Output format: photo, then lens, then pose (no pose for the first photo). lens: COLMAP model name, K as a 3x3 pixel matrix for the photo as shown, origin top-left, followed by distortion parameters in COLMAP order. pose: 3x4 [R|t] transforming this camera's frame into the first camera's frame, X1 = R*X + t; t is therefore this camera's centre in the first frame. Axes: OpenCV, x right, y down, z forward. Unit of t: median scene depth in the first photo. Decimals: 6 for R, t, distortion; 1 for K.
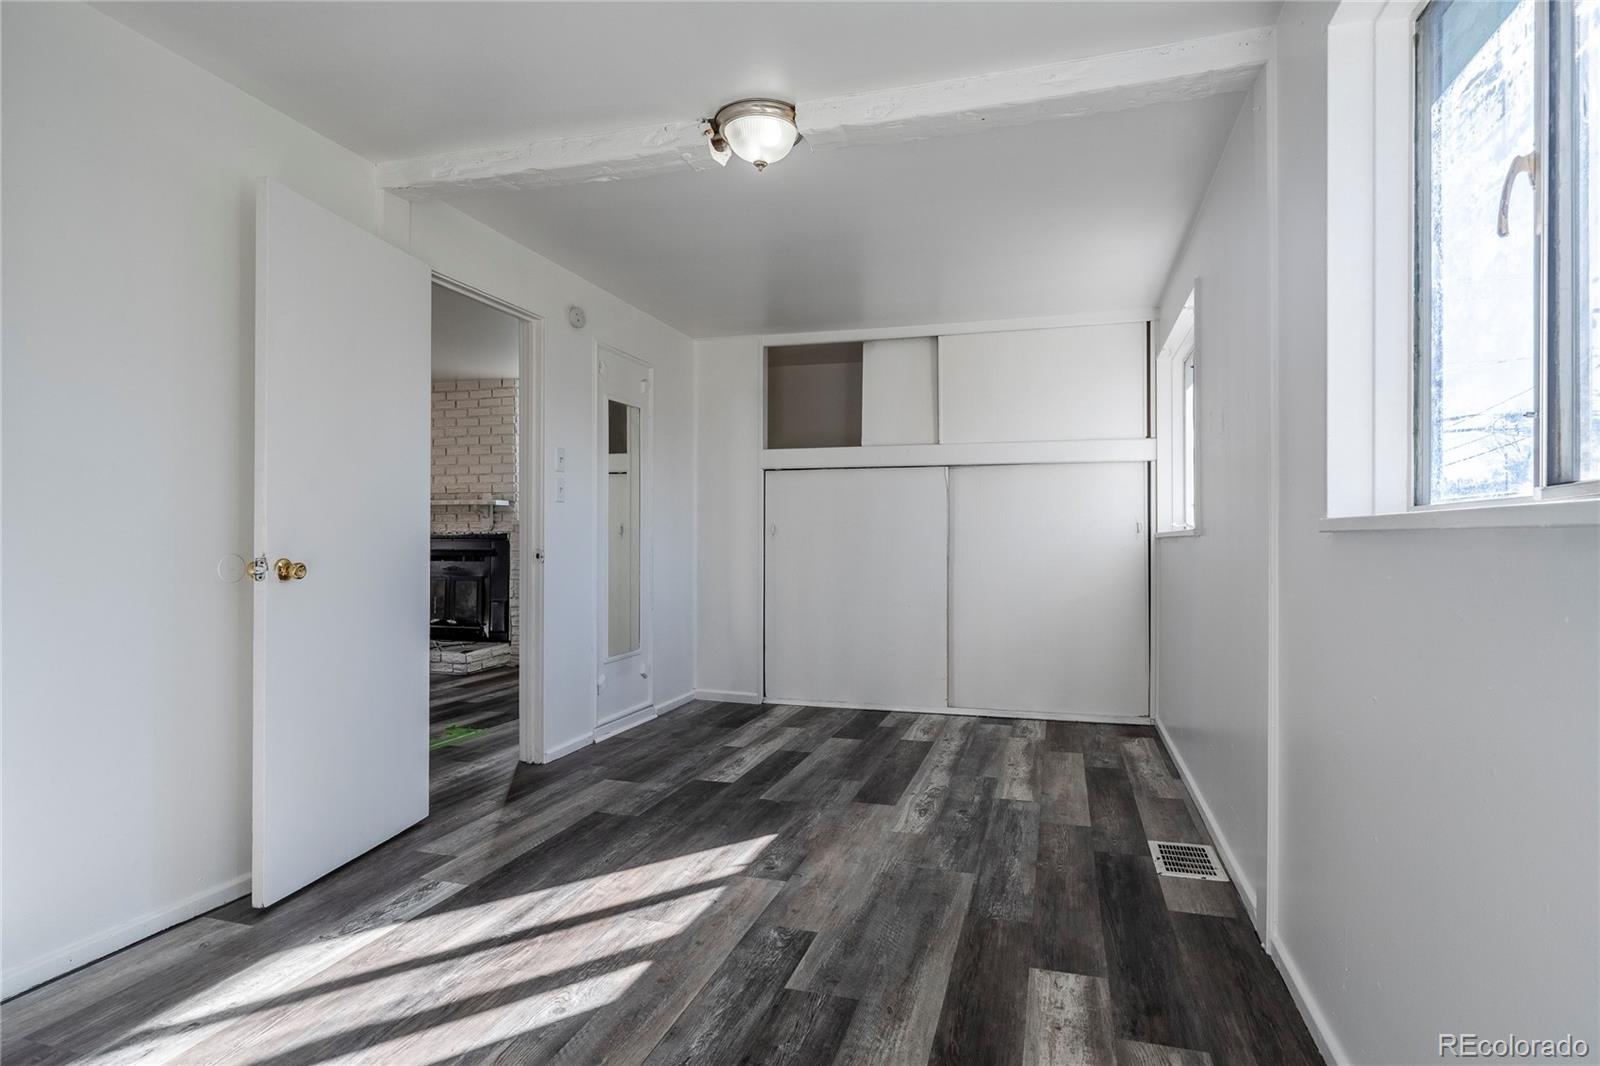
lens RADIAL K [[783.3, 0, 810.6], [0, 783.3, 534.5], [0, 0, 1]] dist [0.004189, 0.000129]
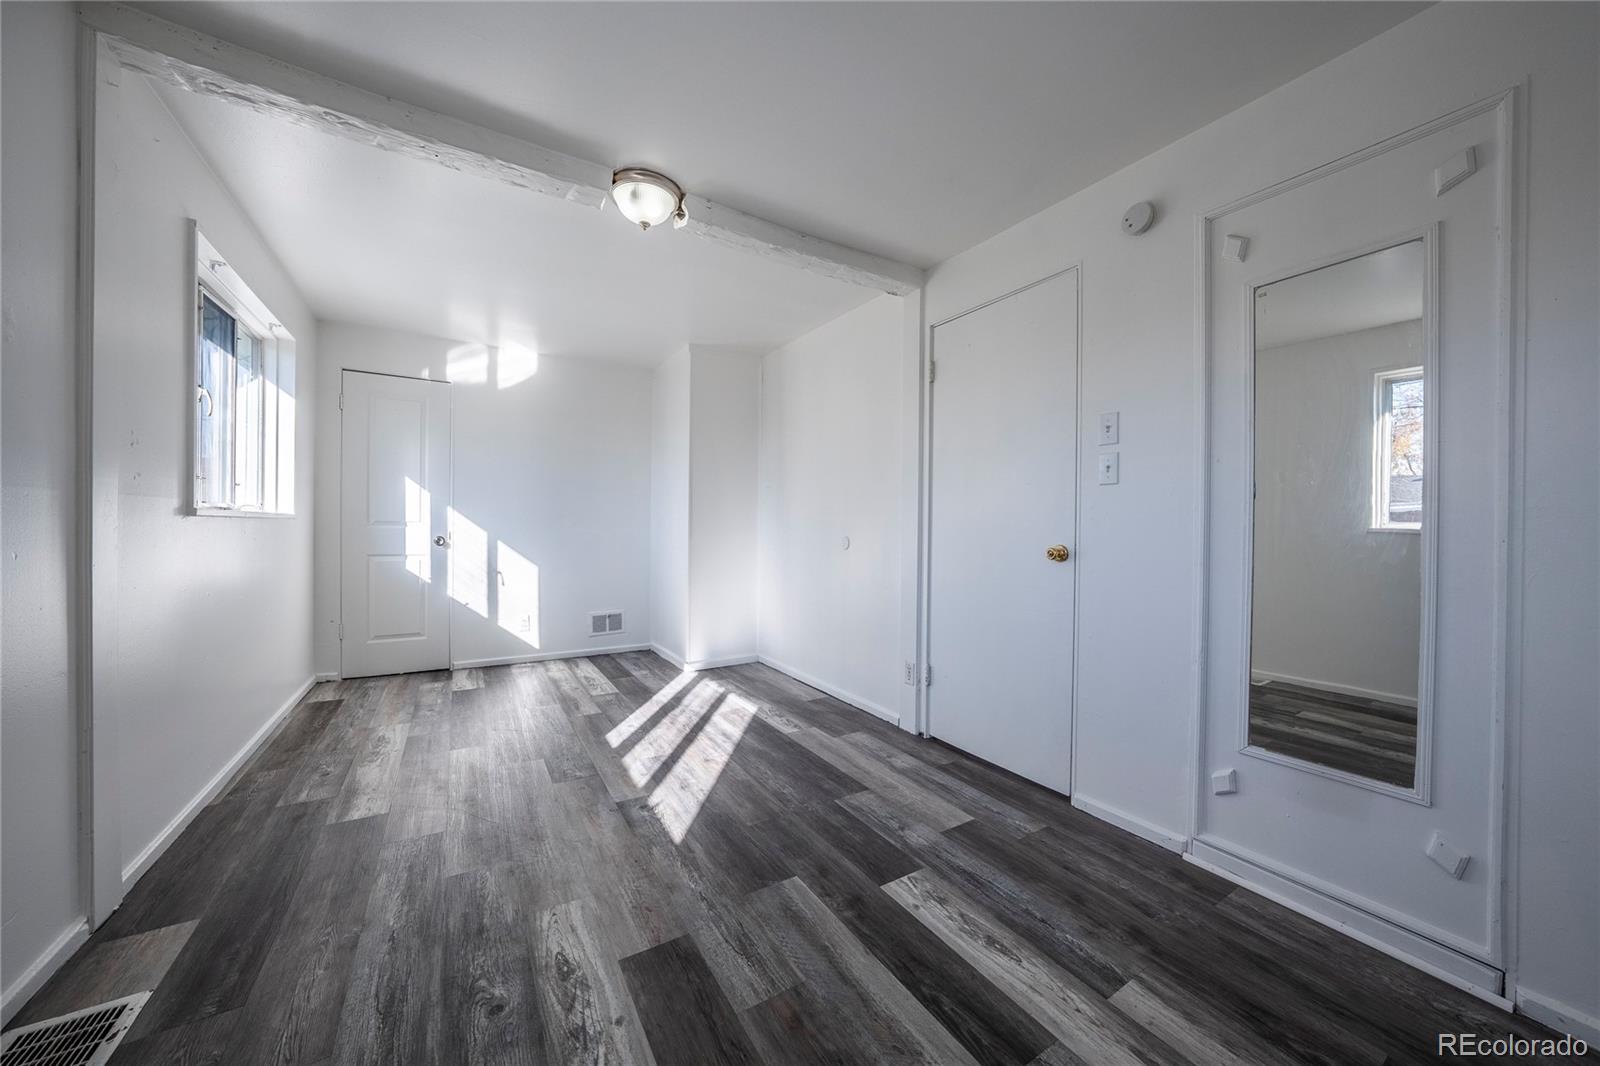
lens RADIAL K [[578.8, 0, 820.6], [0, 578.8, 530.8], [0, 0, 1]] dist [-0.010026, 0.002580]
pose [[-0.650068, -0.003153, -0.759870, 0.384008], [-0.006643, 0.999977, 0.001534, 0.005806], [0.759847, 0.006045, -0.650073, 1.550395]]
